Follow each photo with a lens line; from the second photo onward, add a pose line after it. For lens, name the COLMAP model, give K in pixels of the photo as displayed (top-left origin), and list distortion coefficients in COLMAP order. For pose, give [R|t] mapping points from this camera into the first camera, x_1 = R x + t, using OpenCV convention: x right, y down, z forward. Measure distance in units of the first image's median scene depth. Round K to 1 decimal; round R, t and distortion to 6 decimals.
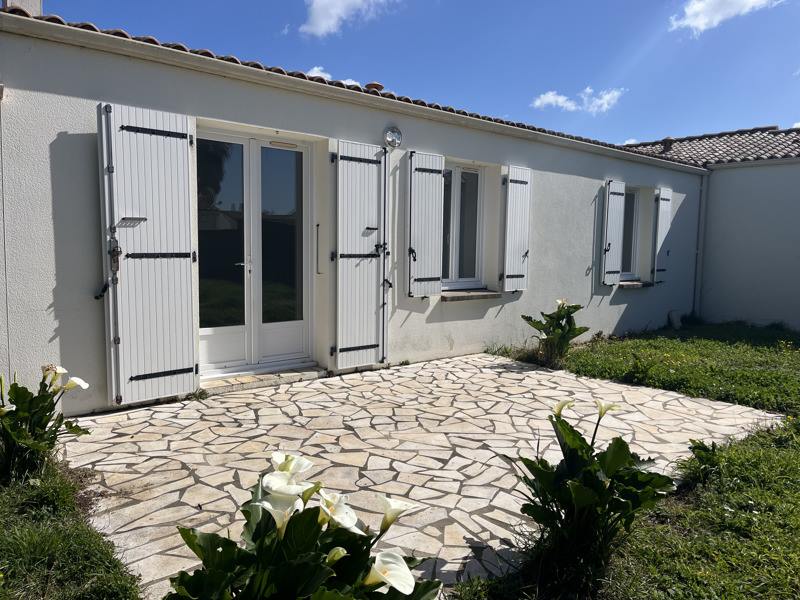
lens RADIAL K [[597.2, 0, 400.0], [0, 597.2, 300.0], [0, 0, 1]] dist [0.029313, -0.007274]
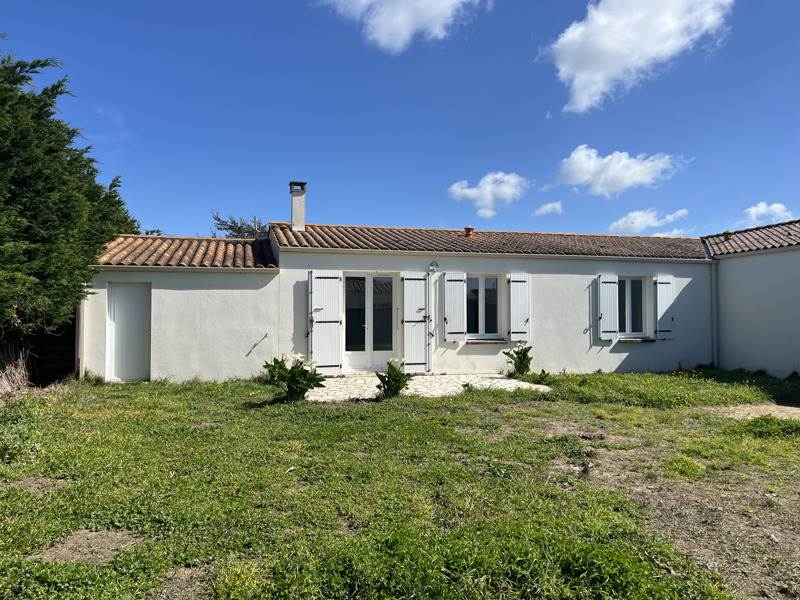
lens RADIAL K [[597.2, 0, 400.0], [0, 597.2, 300.0], [0, 0, 1]] dist [0.029313, -0.007274]
pose [[0.888653, -0.027766, -0.457740, 0.865093], [-0.027935, 0.993034, -0.114470, 0.097765], [0.457729, 0.114511, 0.881686, -0.952719]]
